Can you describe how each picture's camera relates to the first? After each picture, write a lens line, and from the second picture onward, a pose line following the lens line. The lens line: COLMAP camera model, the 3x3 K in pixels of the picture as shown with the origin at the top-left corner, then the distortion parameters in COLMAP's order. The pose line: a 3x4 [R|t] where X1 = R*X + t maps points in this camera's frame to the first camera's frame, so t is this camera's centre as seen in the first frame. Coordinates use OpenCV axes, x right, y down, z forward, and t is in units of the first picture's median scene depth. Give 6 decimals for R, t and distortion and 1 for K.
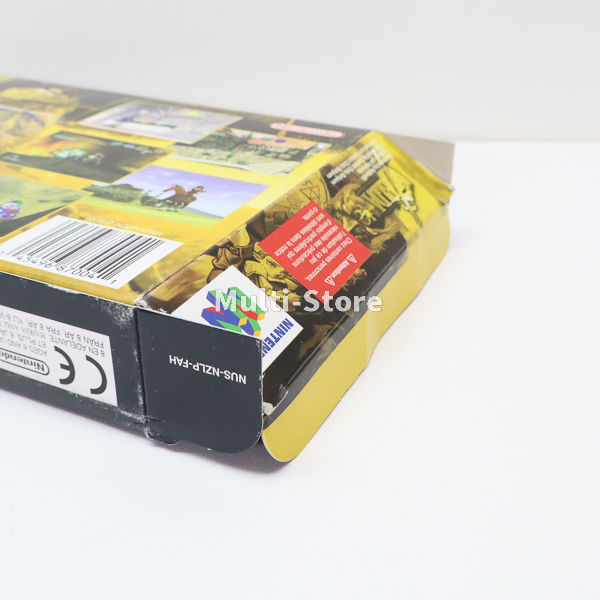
lens RADIAL K [[734.7, 0, 285.8], [0, 734.7, 298.8], [0, 0, 1]] dist [0.013248, 0.019780]
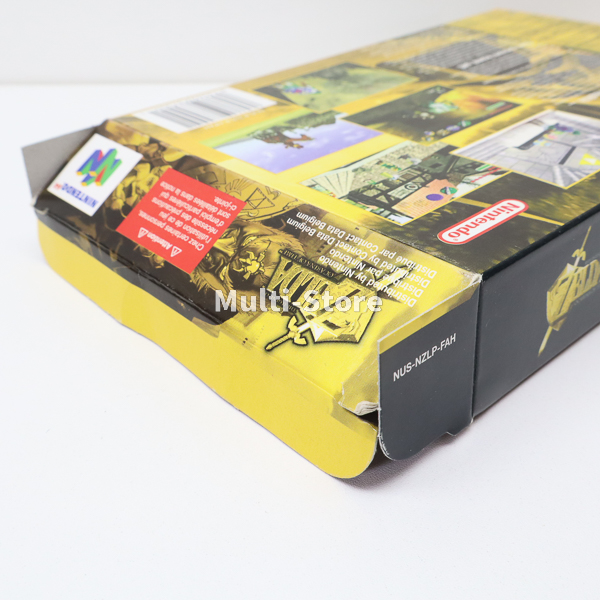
lens RADIAL K [[734.7, 0, 285.8], [0, 734.7, 298.8], [0, 0, 1]] dist [0.013248, 0.019780]
pose [[-0.341003, 0.513762, -0.787252, 0.753809], [-0.443207, 0.650666, 0.616604, -0.609549], [0.829026, 0.559179, 0.005824, 1.088718]]
